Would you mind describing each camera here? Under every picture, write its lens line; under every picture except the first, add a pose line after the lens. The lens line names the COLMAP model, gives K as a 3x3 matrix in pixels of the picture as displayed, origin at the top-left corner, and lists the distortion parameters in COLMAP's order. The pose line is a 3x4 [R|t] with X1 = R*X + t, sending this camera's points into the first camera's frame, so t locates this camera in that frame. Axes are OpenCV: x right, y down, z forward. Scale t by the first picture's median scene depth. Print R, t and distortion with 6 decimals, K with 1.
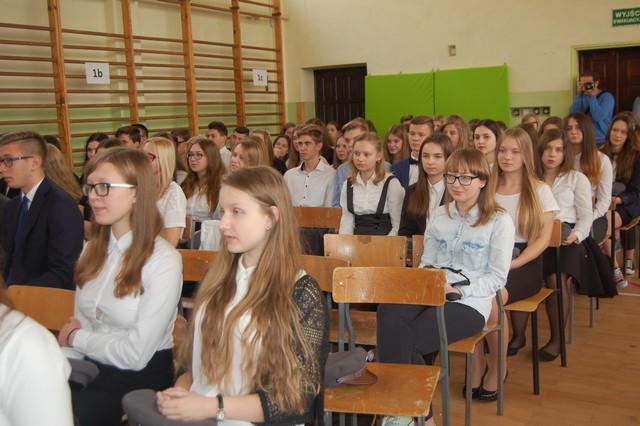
lens RADIAL K [[764.4, 0, 317.9], [0, 764.4, 213.1], [0, 0, 1]] dist [-0.054786, 0.000000]
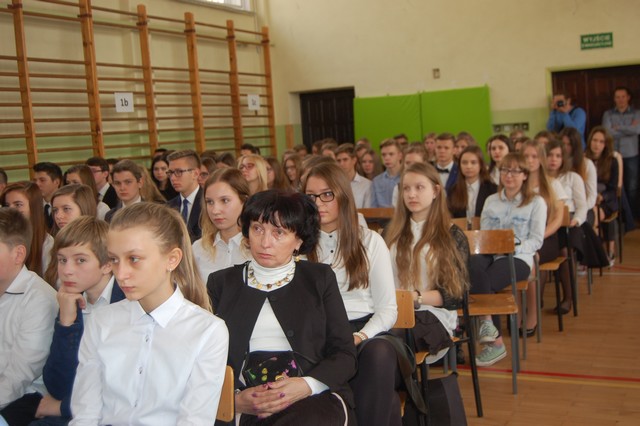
lens RADIAL K [[875.7, 0, 332.8], [0, 875.7, 211.6], [0, 0, 1]] dist [-0.040021, 0.000000]
pose [[0.993389, -0.036189, 0.108941, -0.145733], [0.040904, 0.998306, -0.041364, 0.035977], [-0.107260, 0.045547, 0.993187, -0.271727]]
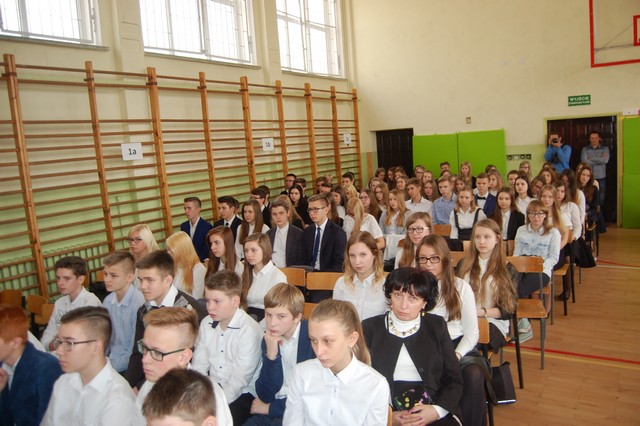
lens RADIAL K [[559.7, 0, 321.1], [0, 559.7, 213.3], [0, 0, 1]] dist [-0.074570, -0.012149]
pose [[0.999537, -0.030131, -0.004307, -0.182985], [0.030121, 0.999544, -0.002263, -0.027312], [0.004373, 0.002133, 0.999988, -0.250200]]
